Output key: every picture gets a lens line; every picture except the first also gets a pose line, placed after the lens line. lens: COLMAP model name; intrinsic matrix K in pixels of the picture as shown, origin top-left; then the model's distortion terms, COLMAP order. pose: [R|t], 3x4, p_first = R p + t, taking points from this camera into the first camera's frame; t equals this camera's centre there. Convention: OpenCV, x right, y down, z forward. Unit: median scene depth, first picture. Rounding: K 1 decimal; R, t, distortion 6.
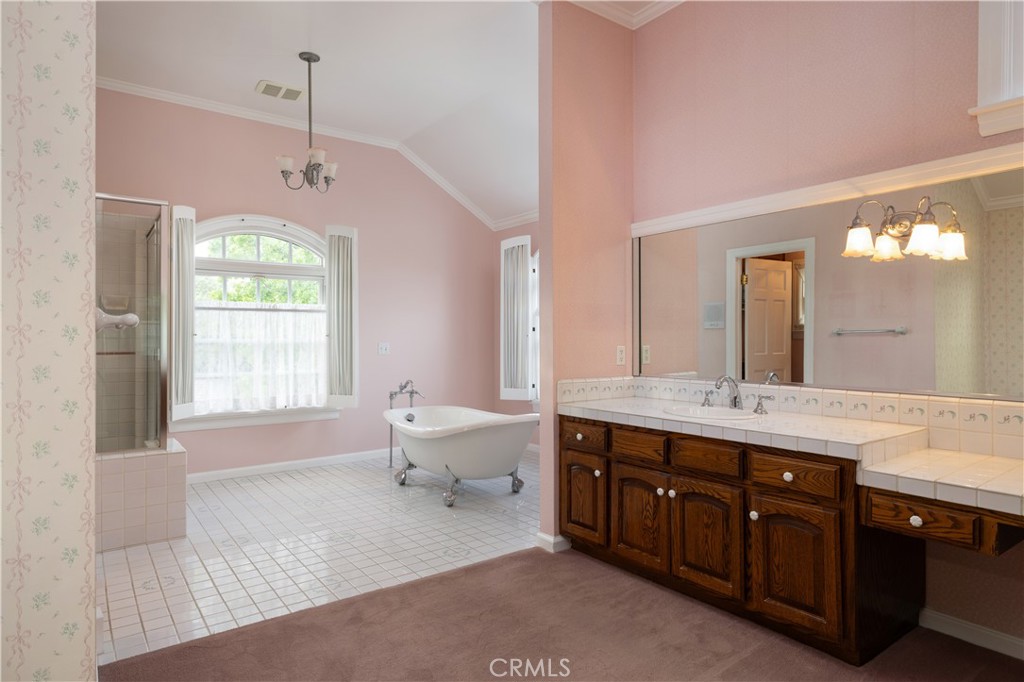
lens RADIAL K [[585.6, 0, 515.7], [0, 585.6, 337.2], [0, 0, 1]] dist [-0.005679, -0.000753]
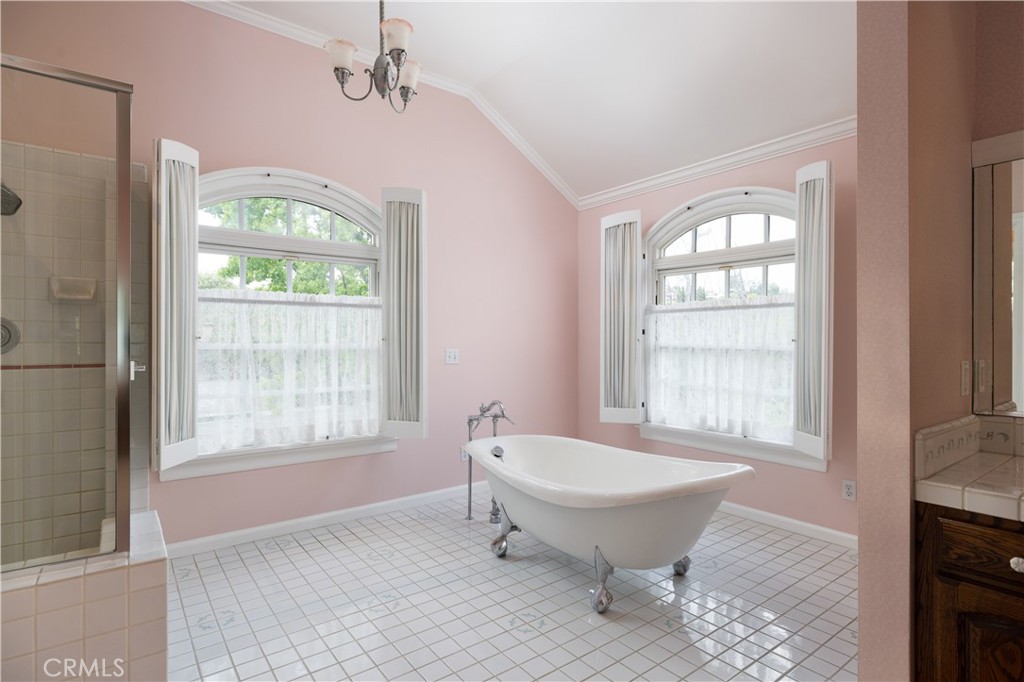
lens RADIAL K [[527.0, 0, 508.0], [0, 527.0, 343.7], [0, 0, 1]] dist [0.005012, 0.001006]
pose [[0.999996, 0.002148, 0.001829, -0.173793], [-0.002159, 0.999980, 0.005997, -0.001762], [-0.001816, -0.006001, 0.999980, 0.353201]]
